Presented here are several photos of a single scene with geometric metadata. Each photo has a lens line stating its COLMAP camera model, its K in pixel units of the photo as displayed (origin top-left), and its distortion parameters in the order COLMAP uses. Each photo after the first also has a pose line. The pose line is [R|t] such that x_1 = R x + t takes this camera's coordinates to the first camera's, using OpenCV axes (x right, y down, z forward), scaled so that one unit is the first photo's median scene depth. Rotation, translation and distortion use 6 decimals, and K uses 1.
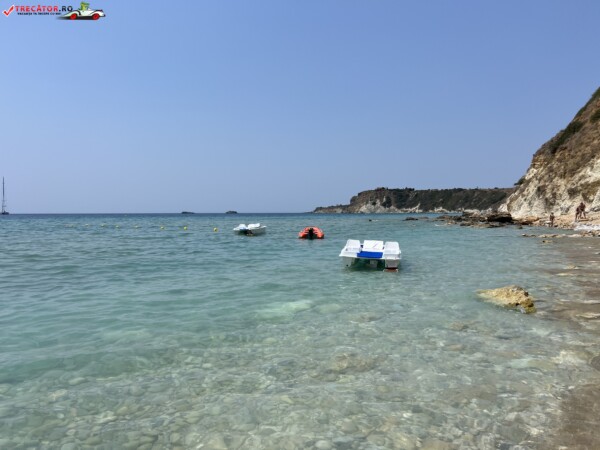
lens RADIAL K [[460.5, 0, 296.0], [0, 460.5, 224.0], [0, 0, 1]] dist [0.012186, -0.001056]
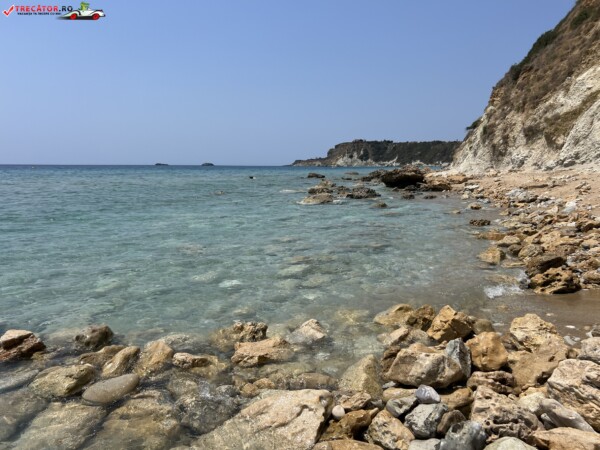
lens RADIAL K [[457.7, 0, 300.3], [0, 457.7, 222.9], [0, 0, 1]] dist [0.070237, -0.078075]
pose [[0.998983, -0.000106, 0.045084, 0.177374], [-0.004389, 0.995021, 0.099570, -0.008030], [-0.044870, -0.099667, 0.994009, 0.265606]]
